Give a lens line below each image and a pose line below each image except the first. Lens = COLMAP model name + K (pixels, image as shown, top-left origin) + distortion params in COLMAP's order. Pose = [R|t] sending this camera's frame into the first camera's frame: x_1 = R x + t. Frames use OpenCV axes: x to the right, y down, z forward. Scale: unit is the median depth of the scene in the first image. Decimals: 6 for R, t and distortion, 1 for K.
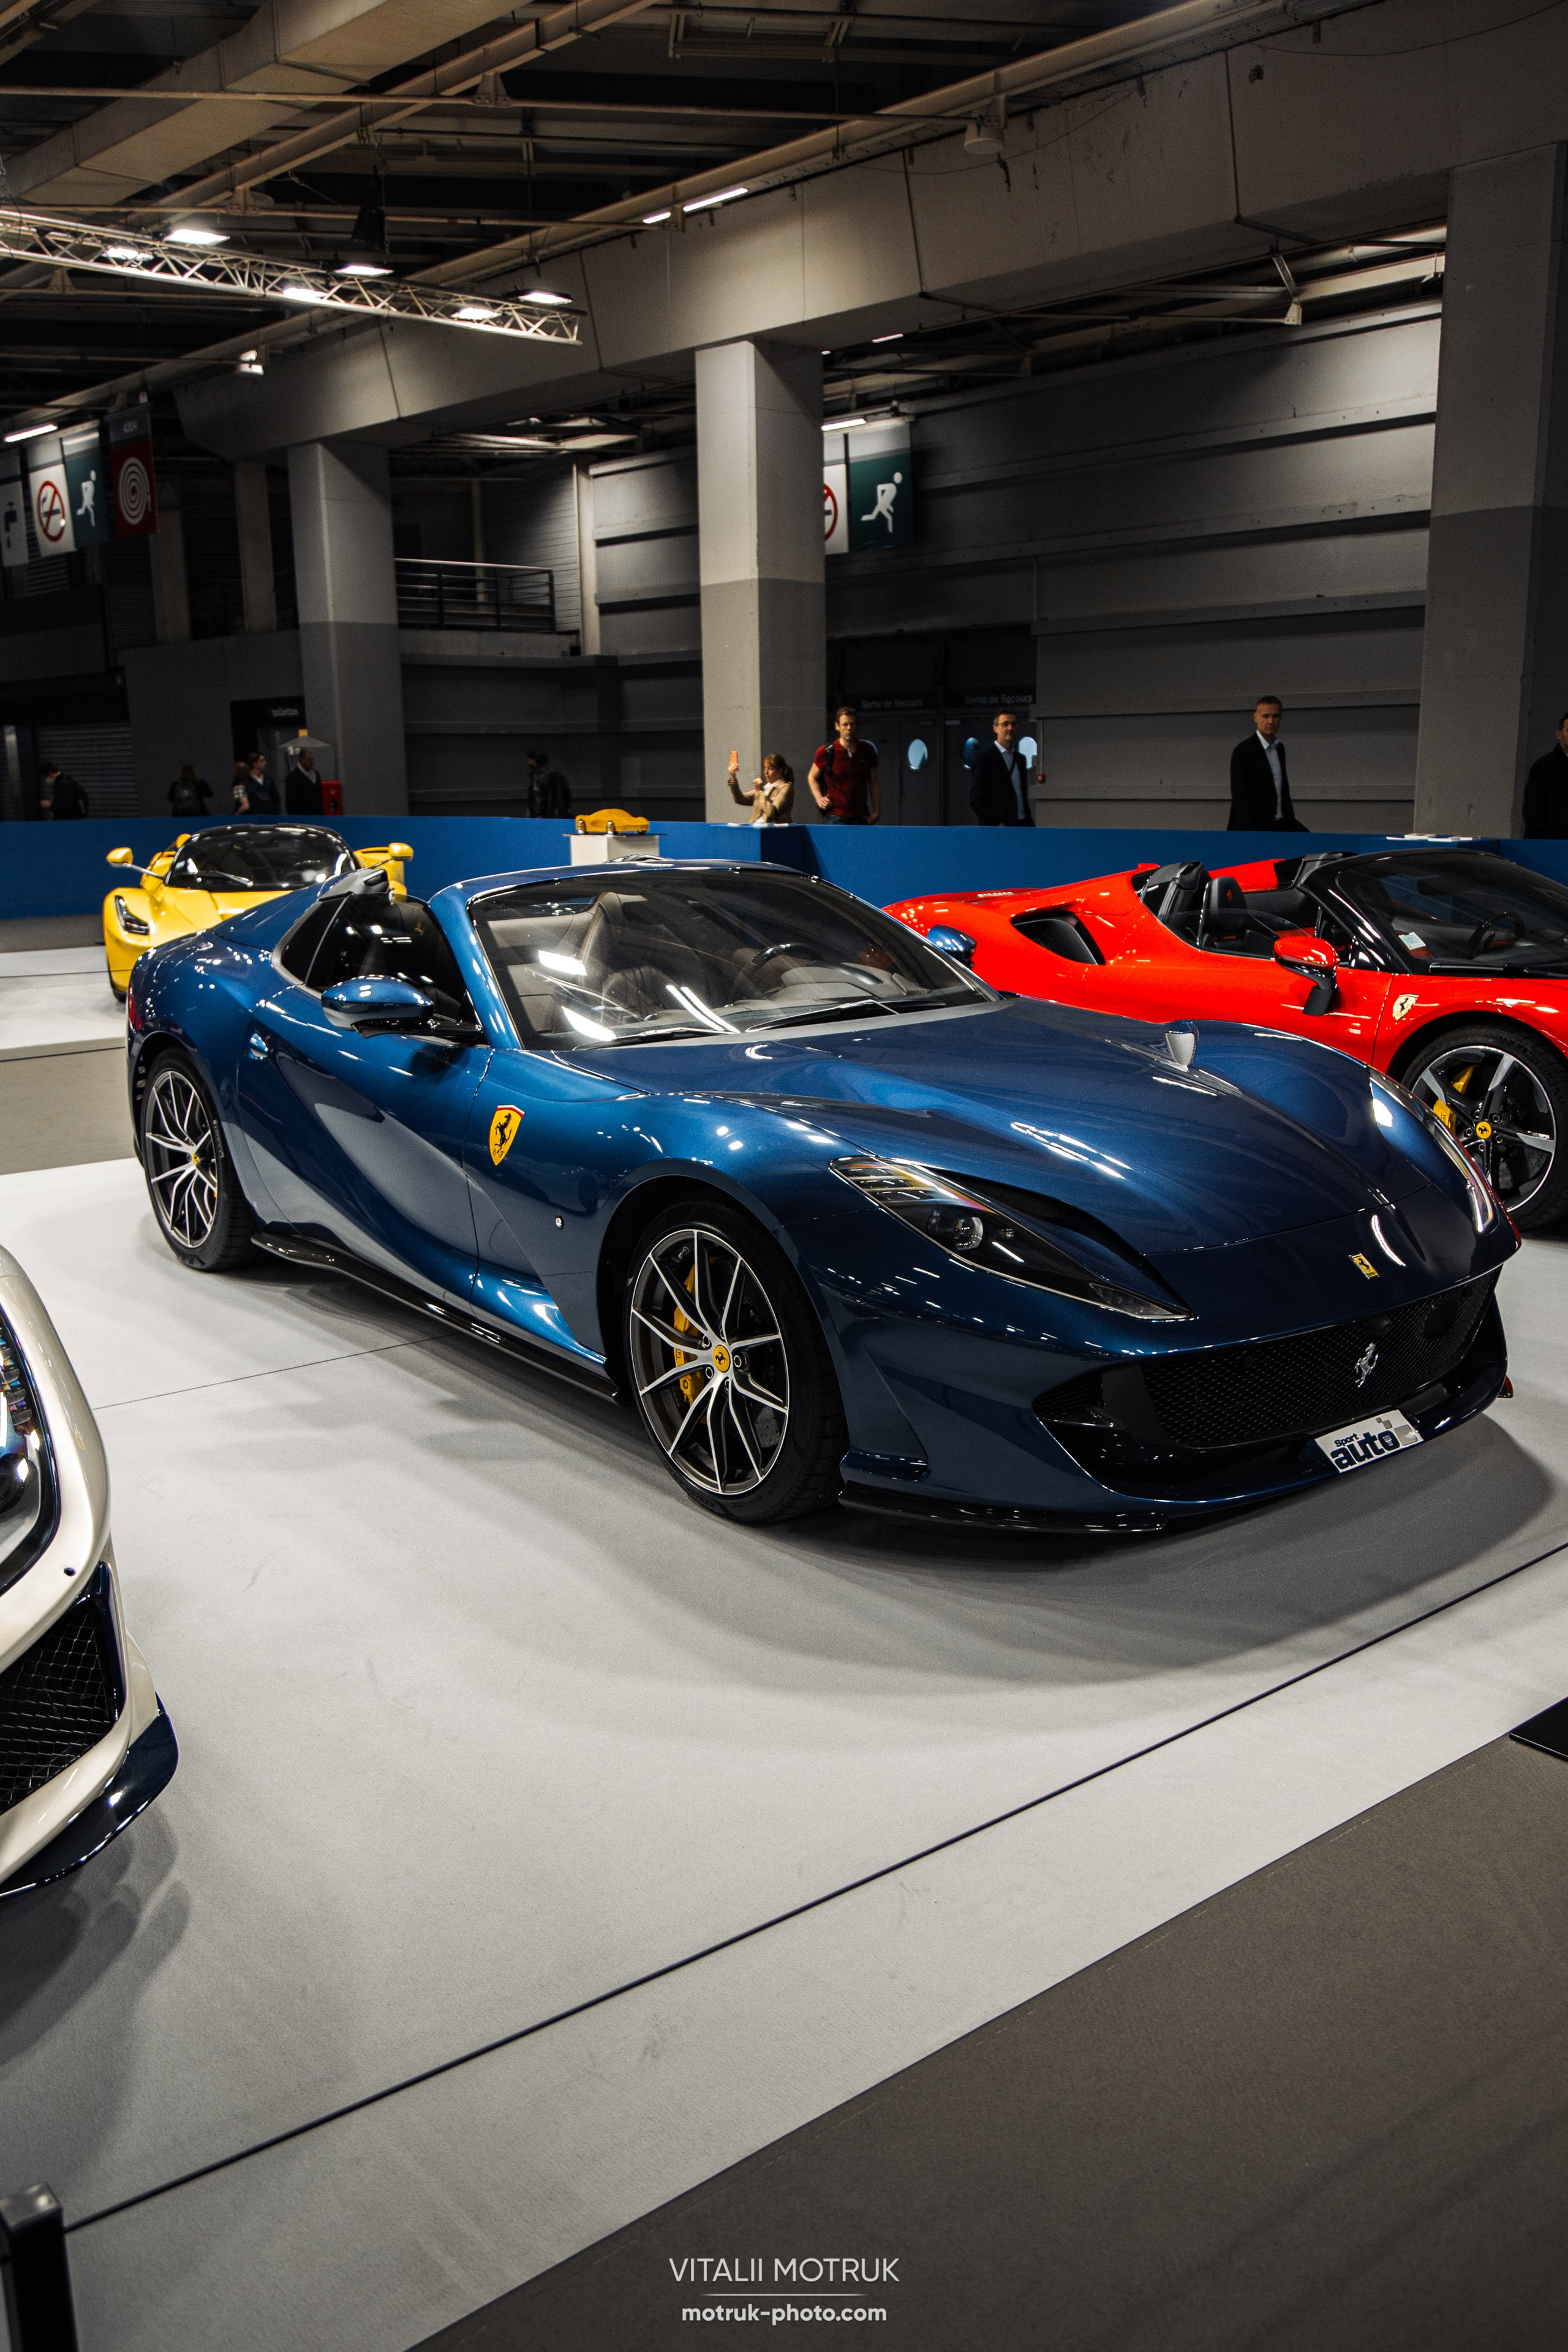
lens RADIAL K [[1985.7, 0, 784.0], [0, 1985.7, 1176.0], [0, 0, 1]] dist [0.030977, -0.010048]
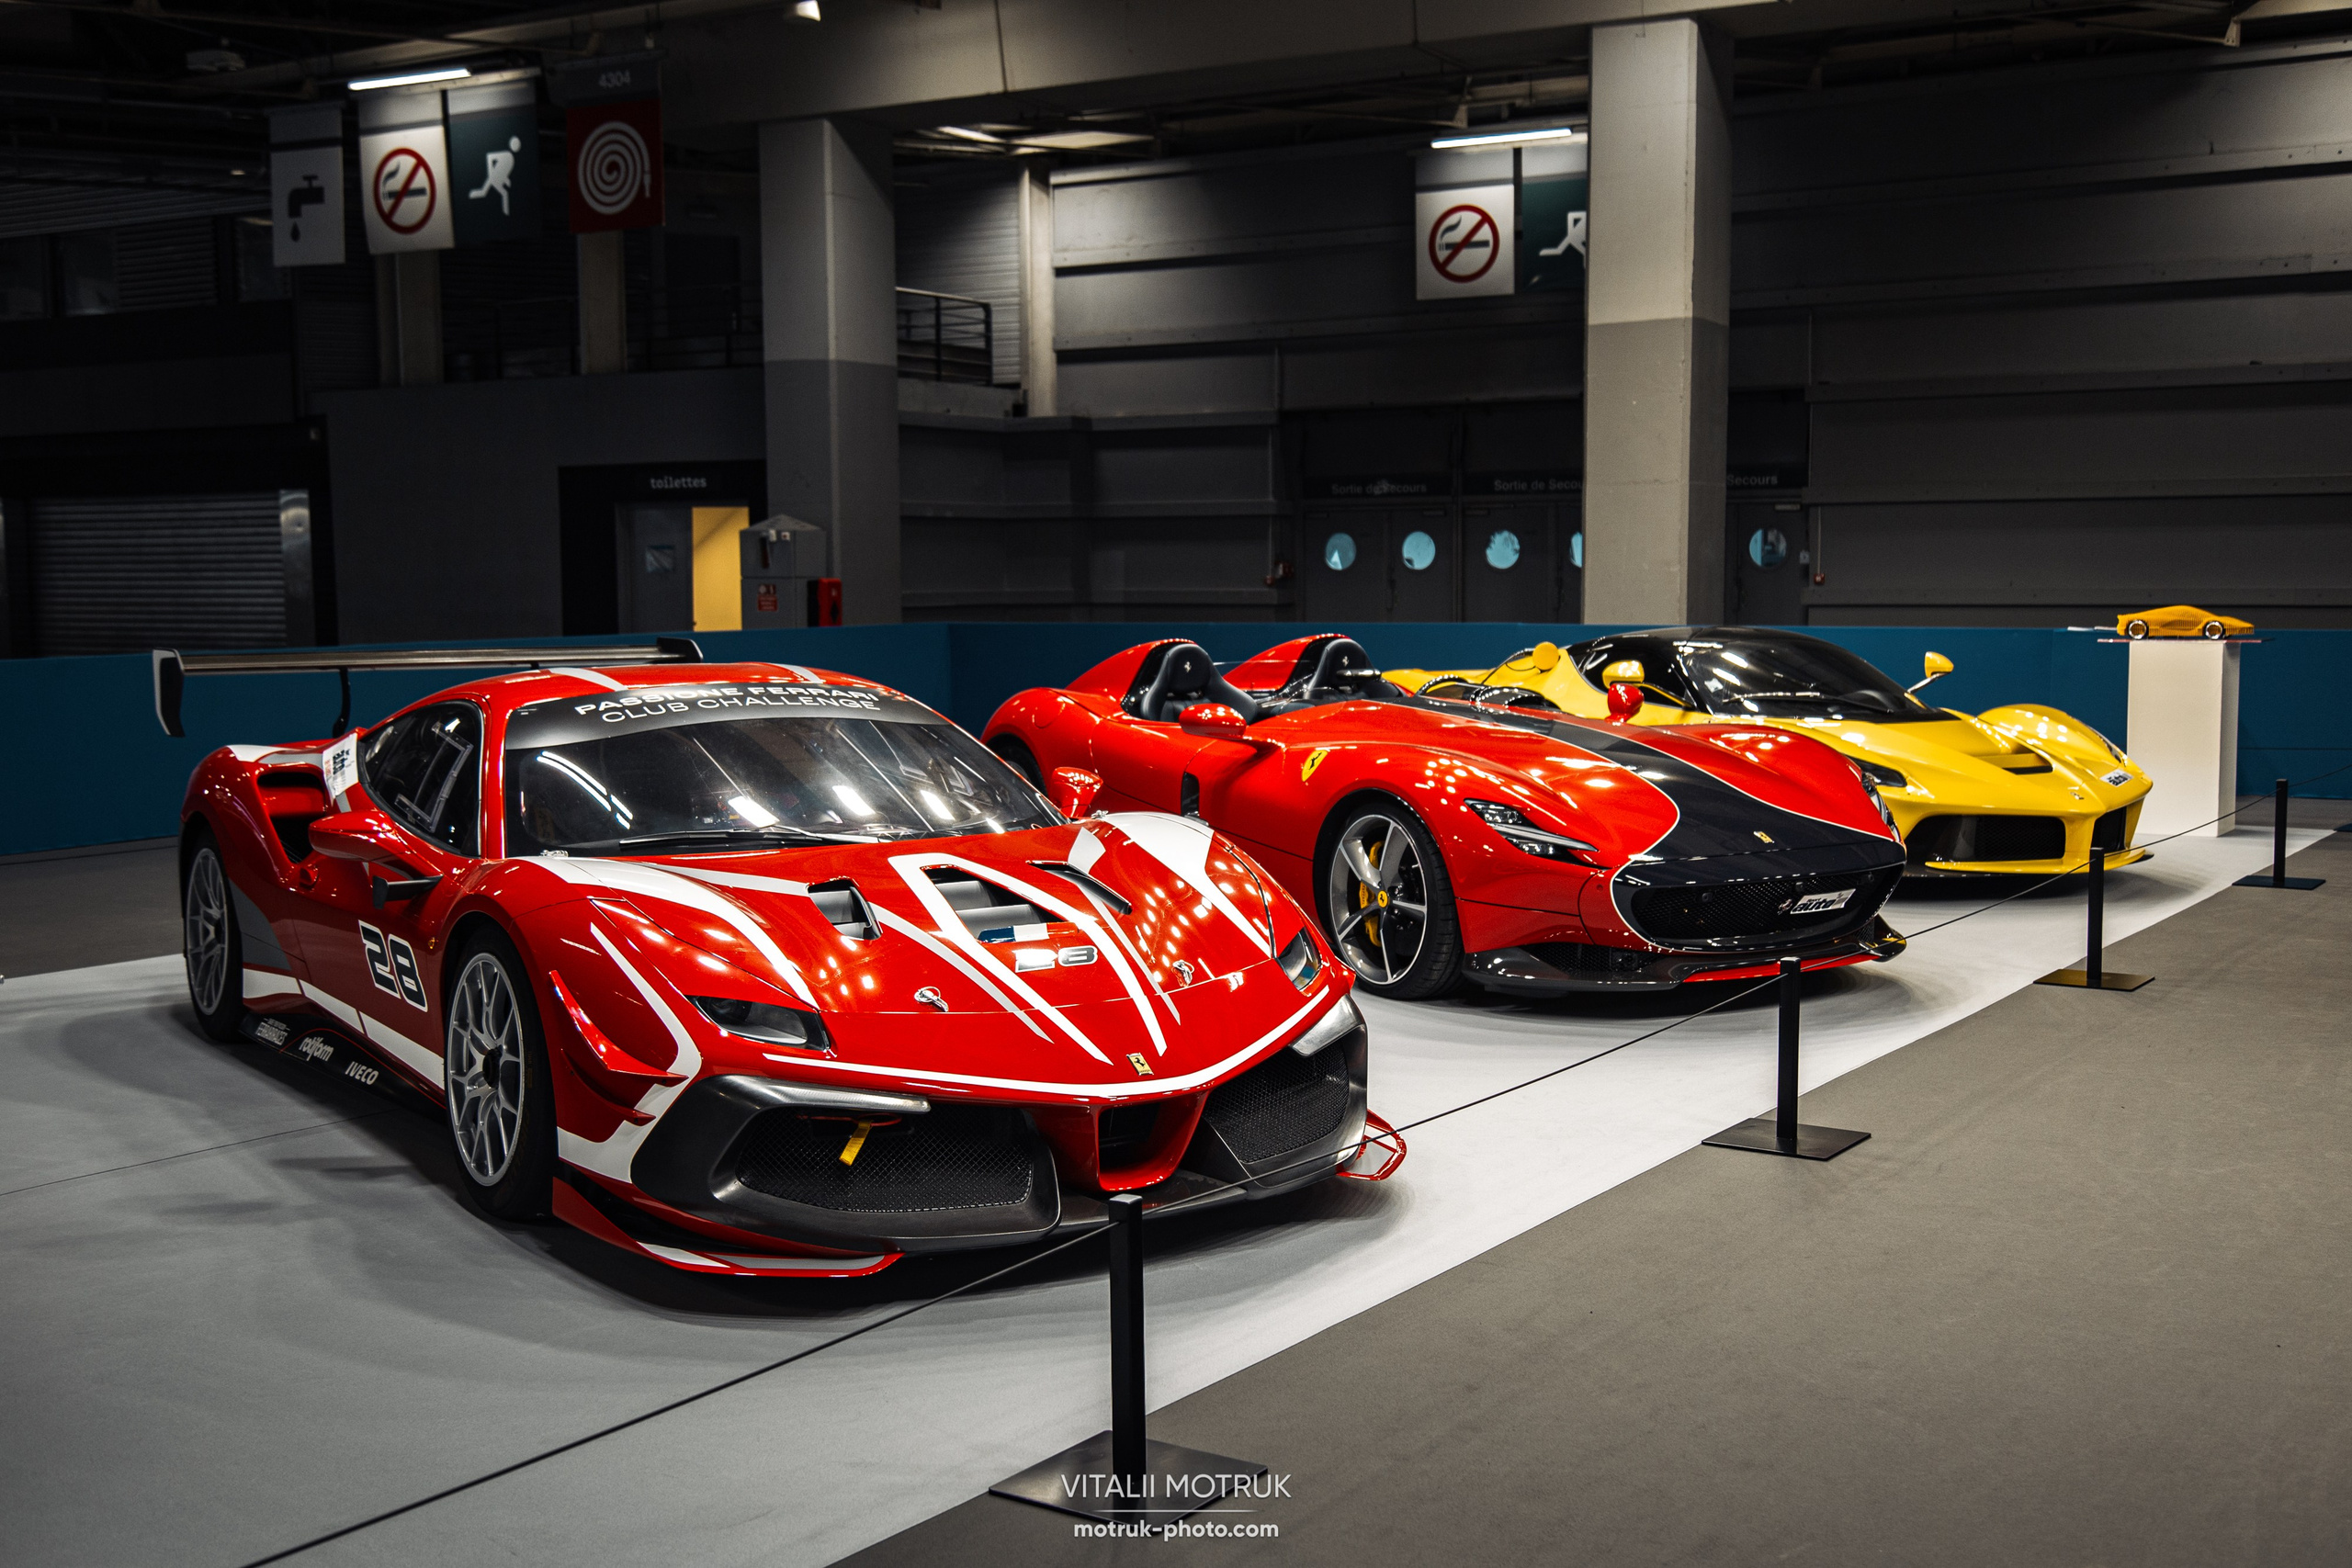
lens RADIAL K [[2489.6, 0, 1176.0], [0, 2489.6, 784.0], [0, 0, 1]] dist [0.025659, 0.033065]
pose [[0.954898, -0.017256, 0.296433, -0.397523], [0.052936, 0.992211, -0.112764, -0.020200], [-0.292178, 0.123370, 0.948373, 0.140475]]
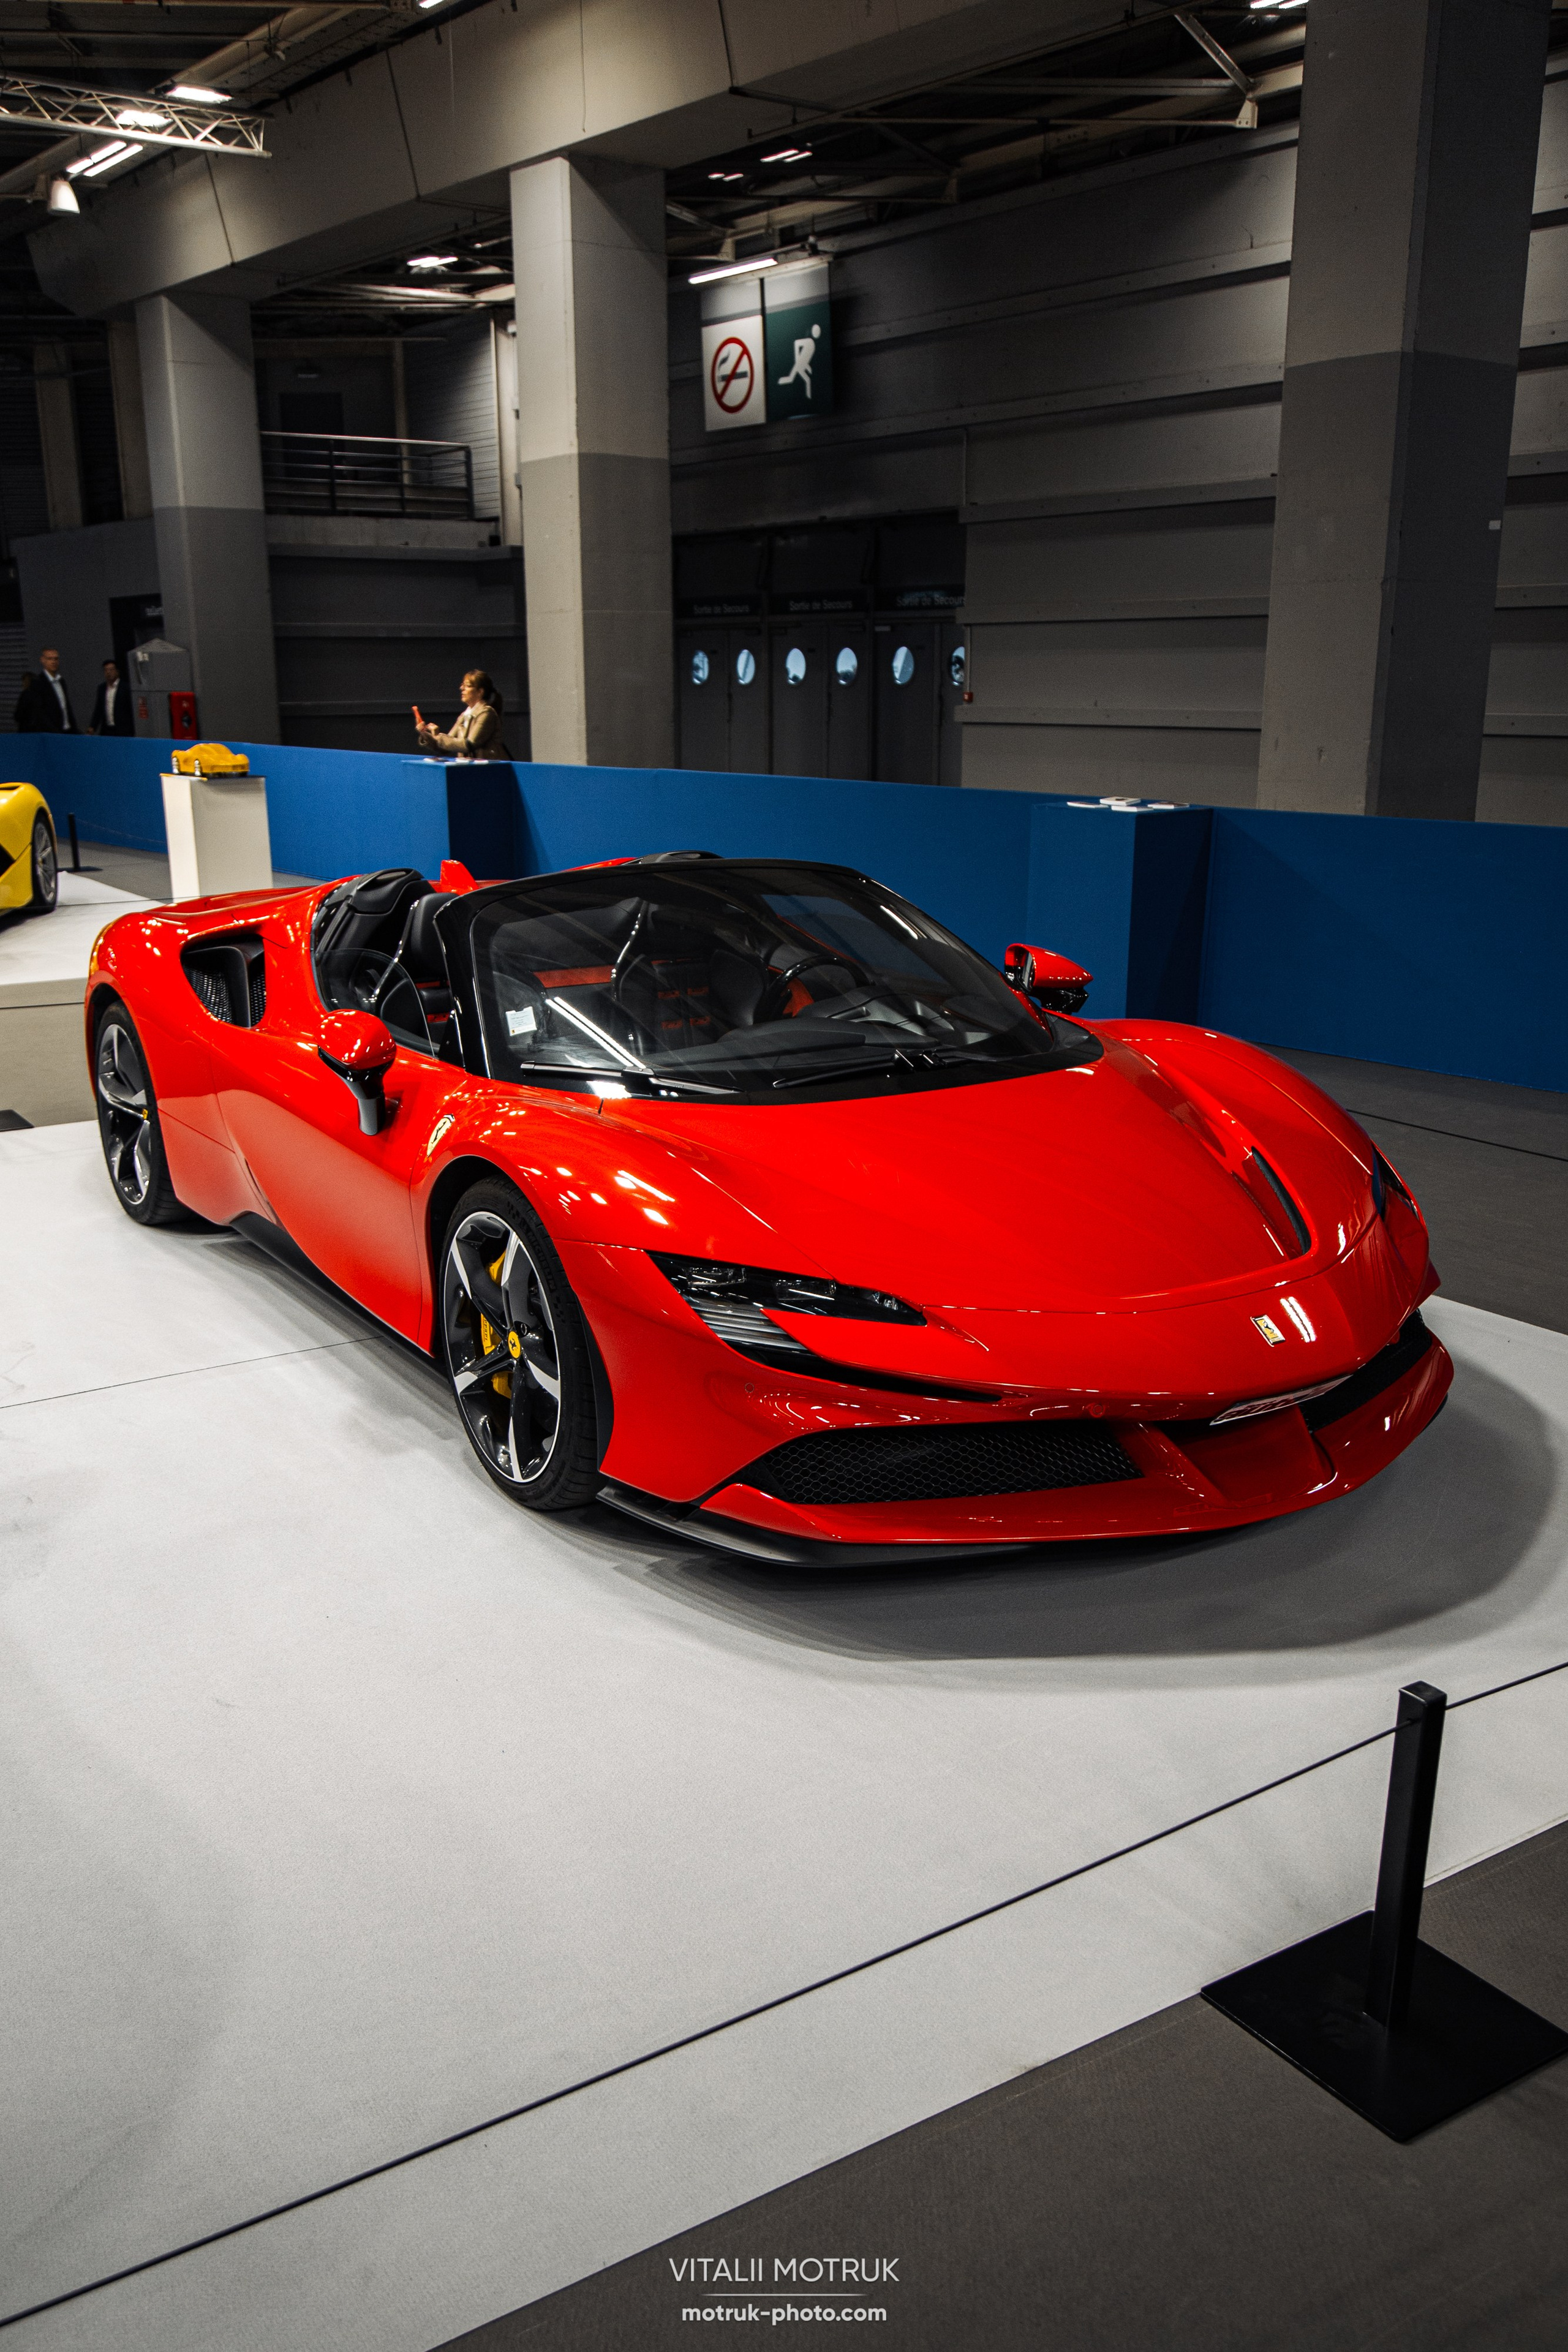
lens RADIAL K [[2082.7, 0, 743.5], [0, 2082.7, 1271.1], [0, 0, 1]] dist [0.015490, 0.001806]
pose [[0.995201, 0.033985, -0.091757, 0.120147], [-0.026602, 0.996398, 0.080517, -0.025141], [0.094162, -0.077690, 0.992521, 0.090522]]
